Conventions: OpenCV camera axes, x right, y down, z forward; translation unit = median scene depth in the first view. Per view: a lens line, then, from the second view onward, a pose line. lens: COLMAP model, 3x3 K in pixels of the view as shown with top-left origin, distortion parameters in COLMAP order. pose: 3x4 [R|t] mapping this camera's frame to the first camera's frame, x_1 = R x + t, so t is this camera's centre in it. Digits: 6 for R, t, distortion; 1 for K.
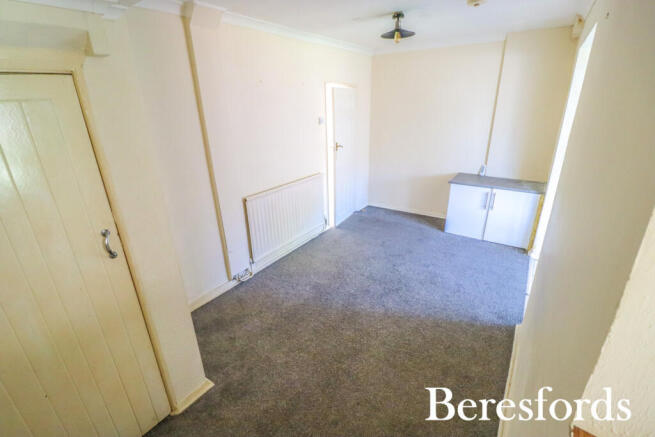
lens RADIAL K [[305.1, 0, 323.2], [0, 305.1, 217.1], [0, 0, 1]] dist [-0.000859, -0.012460]
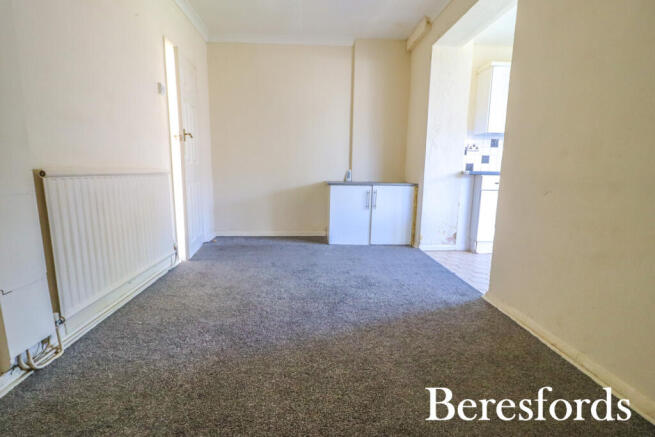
lens RADIAL K [[326.9, 0, 328.7], [0, 326.9, 221.2], [0, 0, 1]] dist [0.000872, -0.015722]
pose [[0.780918, -0.062861, 0.621462, -0.183066], [0.192609, 0.970675, -0.143845, 0.130684], [-0.594196, 0.232030, 0.770126, 0.324795]]
